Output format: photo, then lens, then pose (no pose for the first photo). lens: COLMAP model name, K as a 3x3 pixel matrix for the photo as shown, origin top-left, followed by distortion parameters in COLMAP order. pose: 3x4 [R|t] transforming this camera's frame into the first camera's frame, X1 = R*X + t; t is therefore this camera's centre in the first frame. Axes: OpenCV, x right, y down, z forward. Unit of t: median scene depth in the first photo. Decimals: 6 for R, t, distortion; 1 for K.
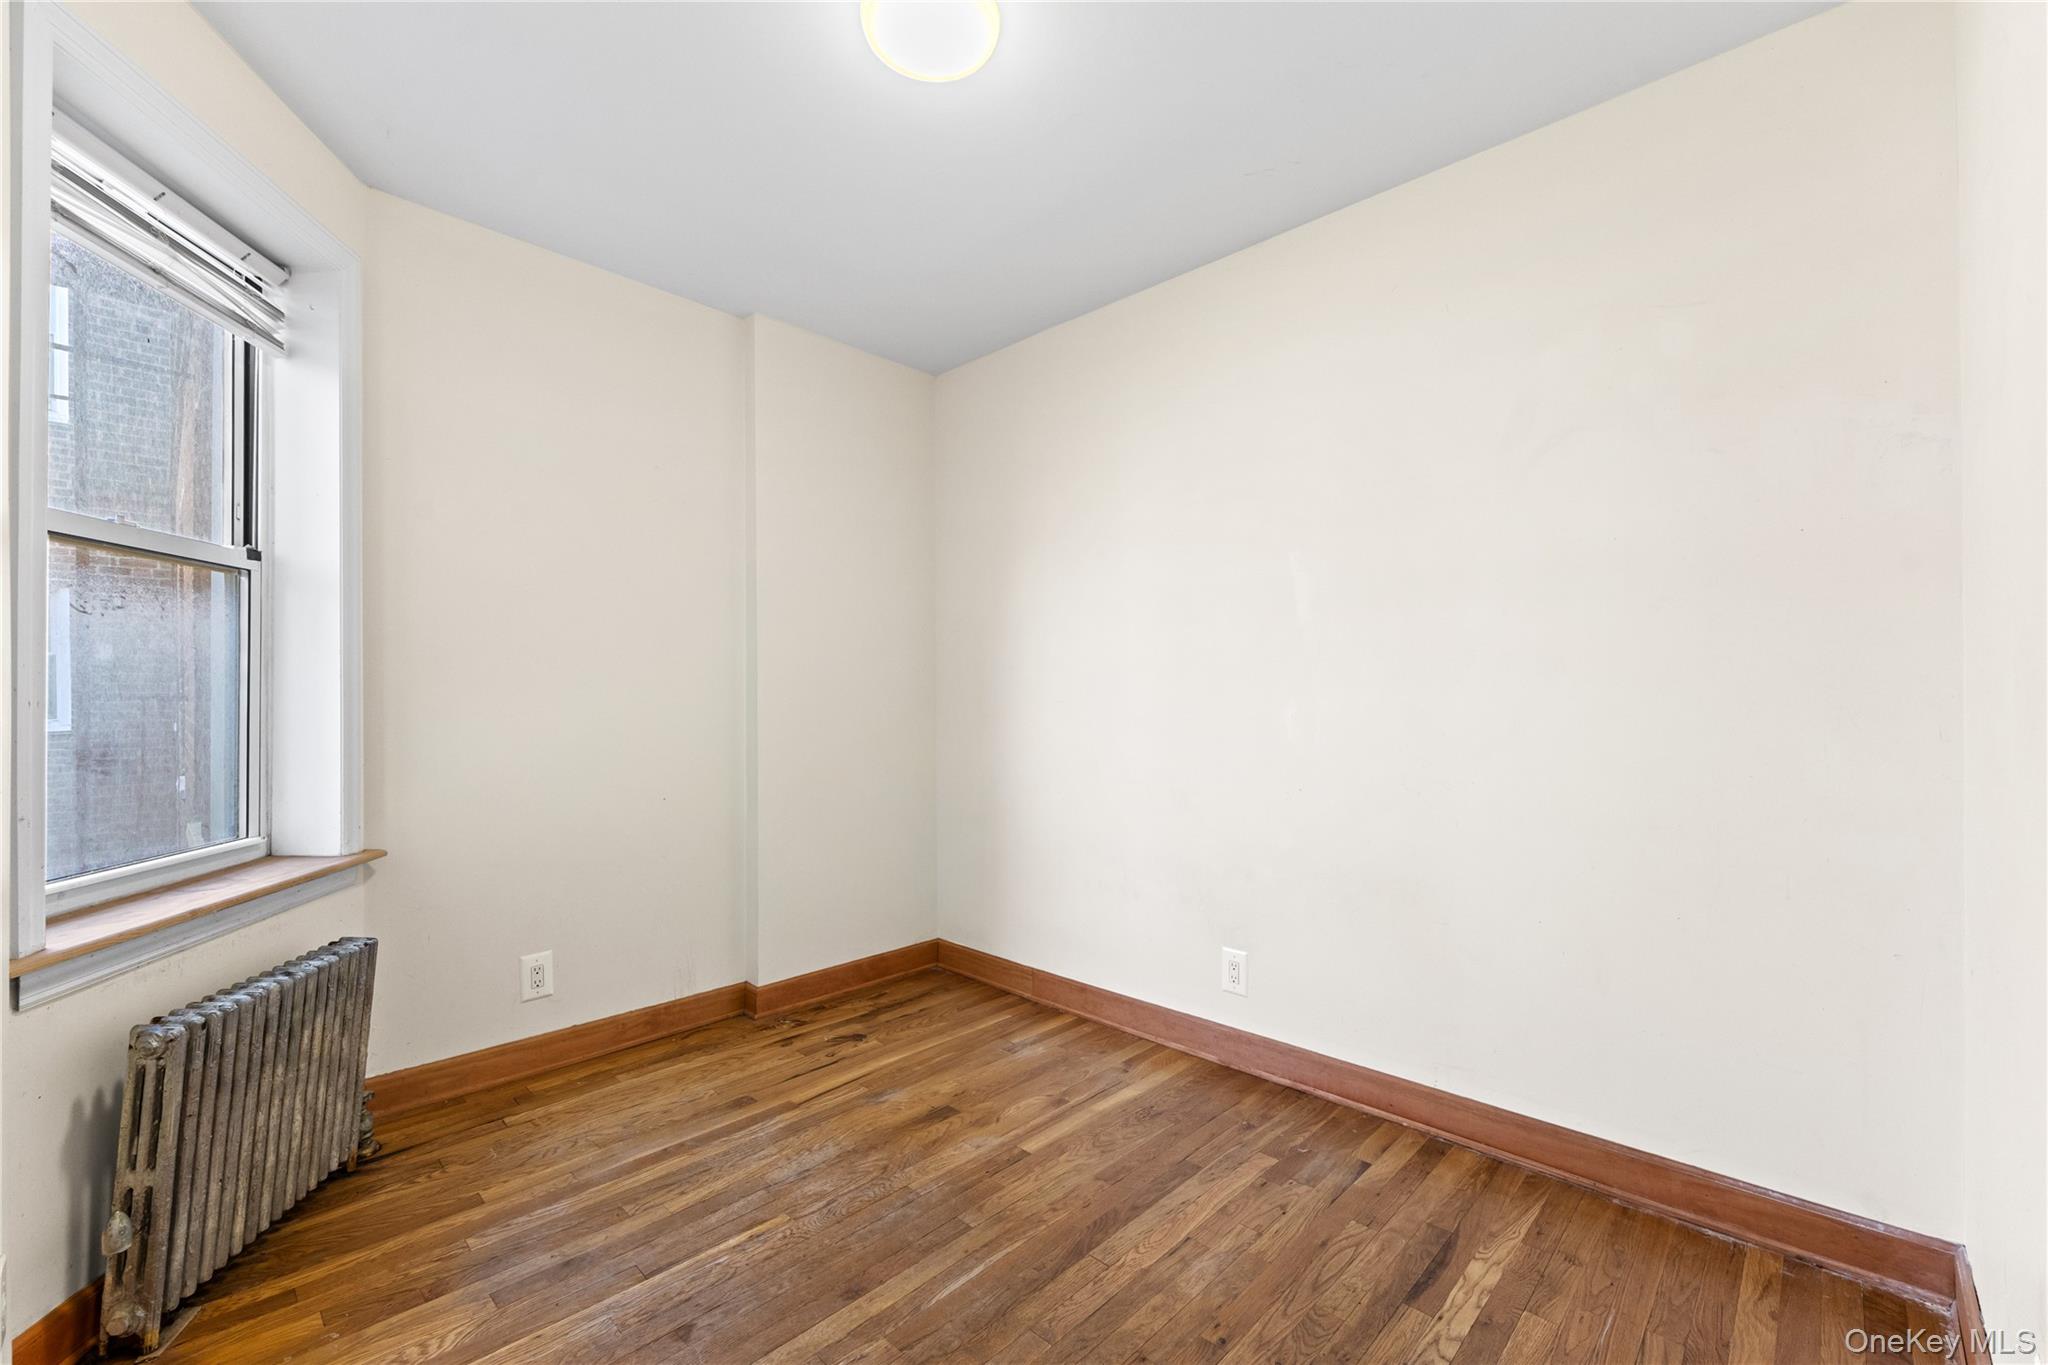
lens RADIAL K [[812.7, 0, 1028.0], [0, 812.7, 694.2], [0, 0, 1]] dist [-0.000906, -0.000325]
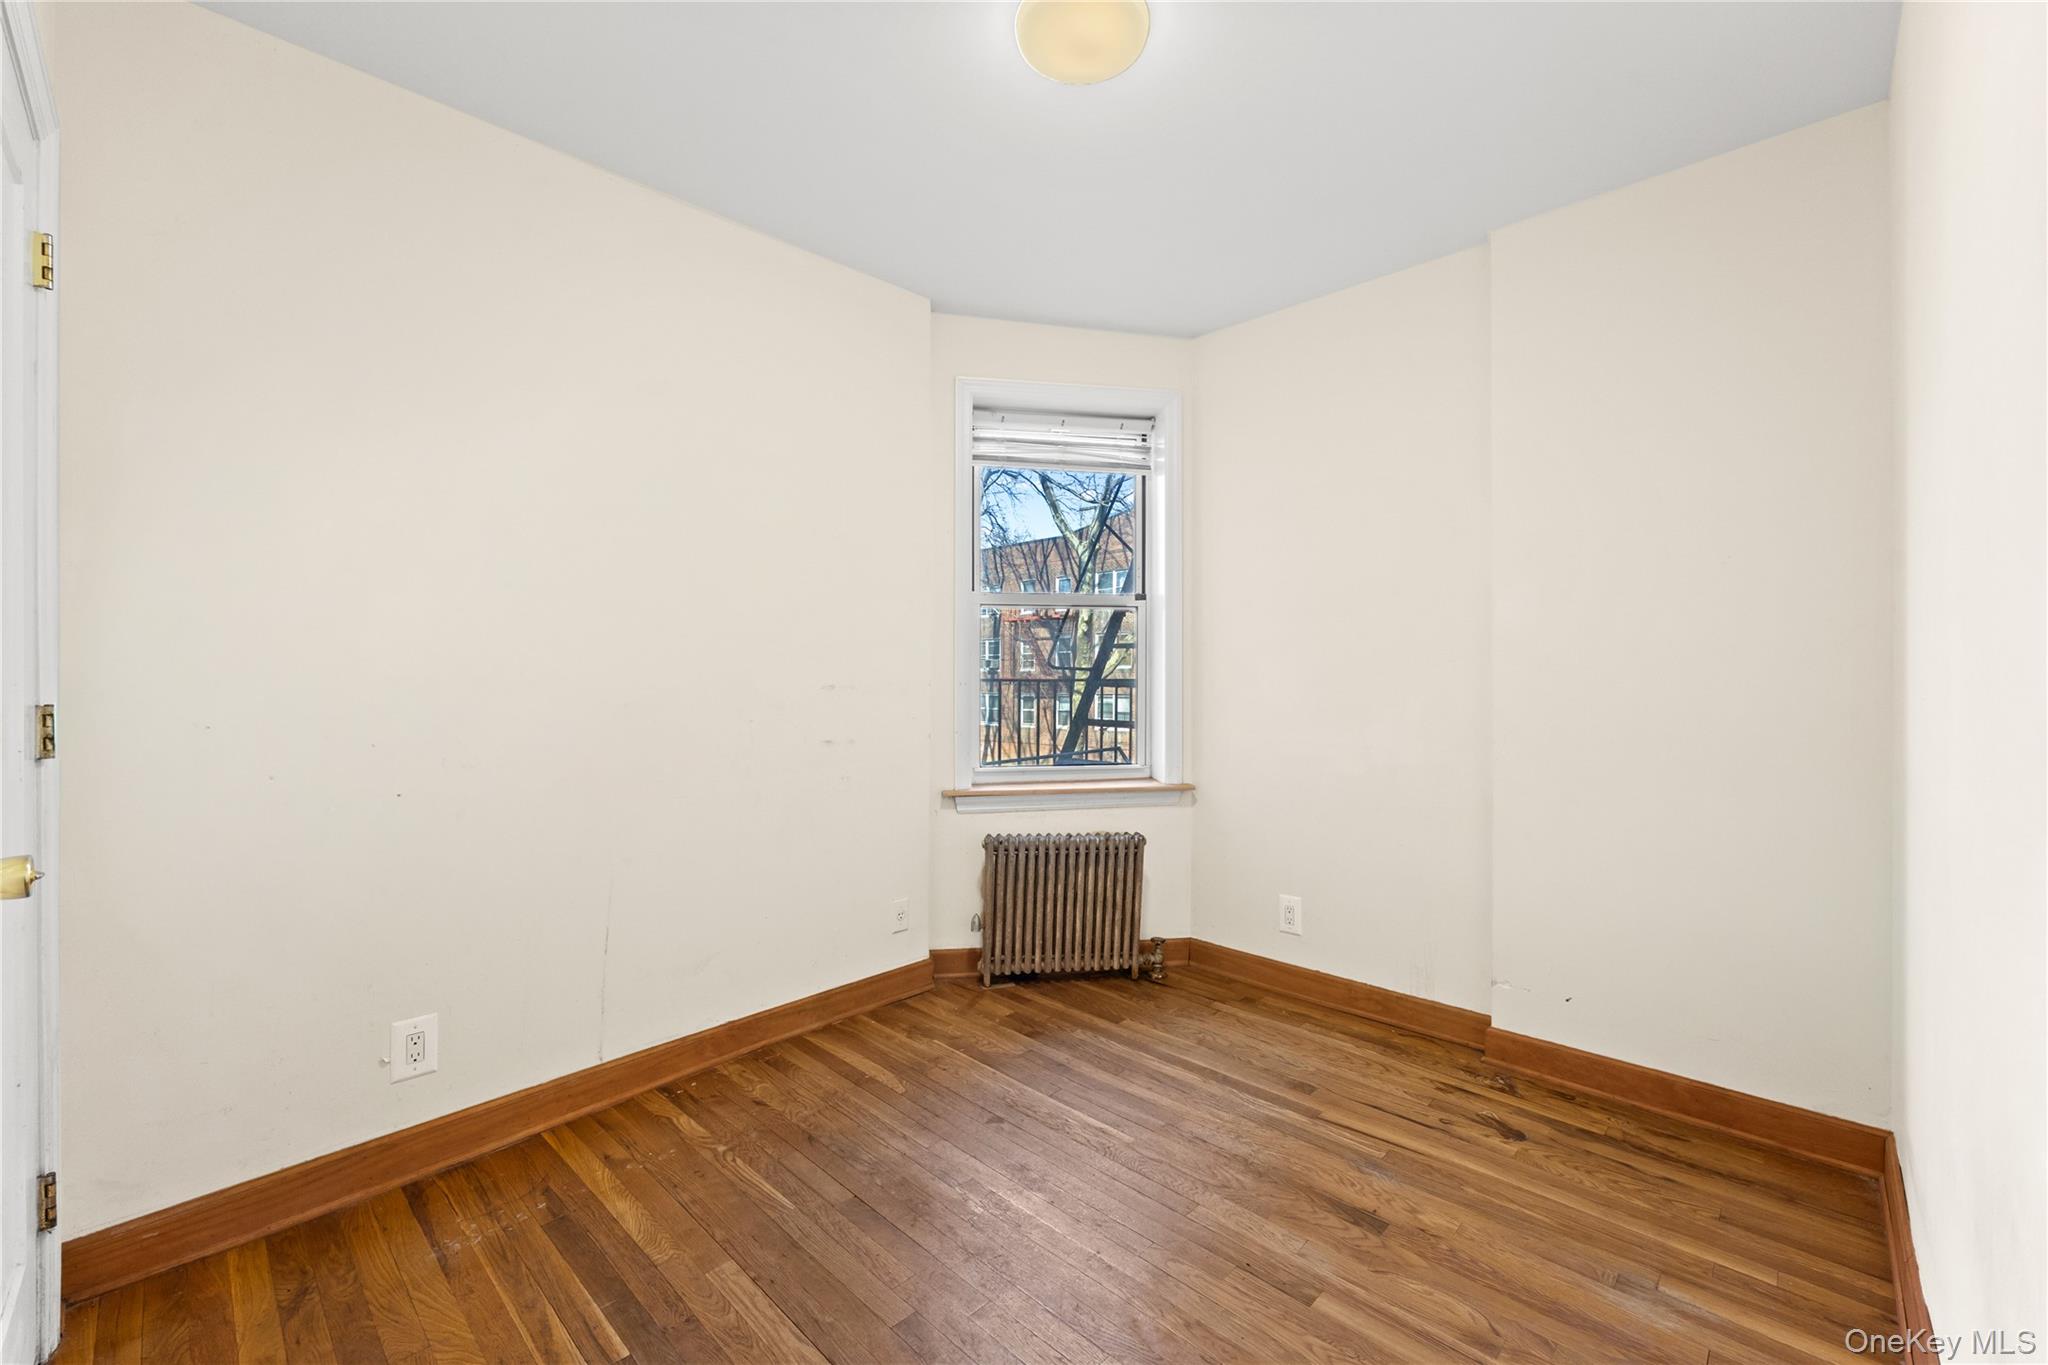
lens RADIAL K [[812.7, 0, 1028.0], [0, 812.7, 694.2], [0, 0, 1]] dist [-0.000906, -0.000325]
pose [[0.022674, 0.018365, -0.999574, 0.612367], [0.000103, 0.999831, 0.018372, -0.000355], [0.999743, -0.000520, 0.022669, 0.619951]]
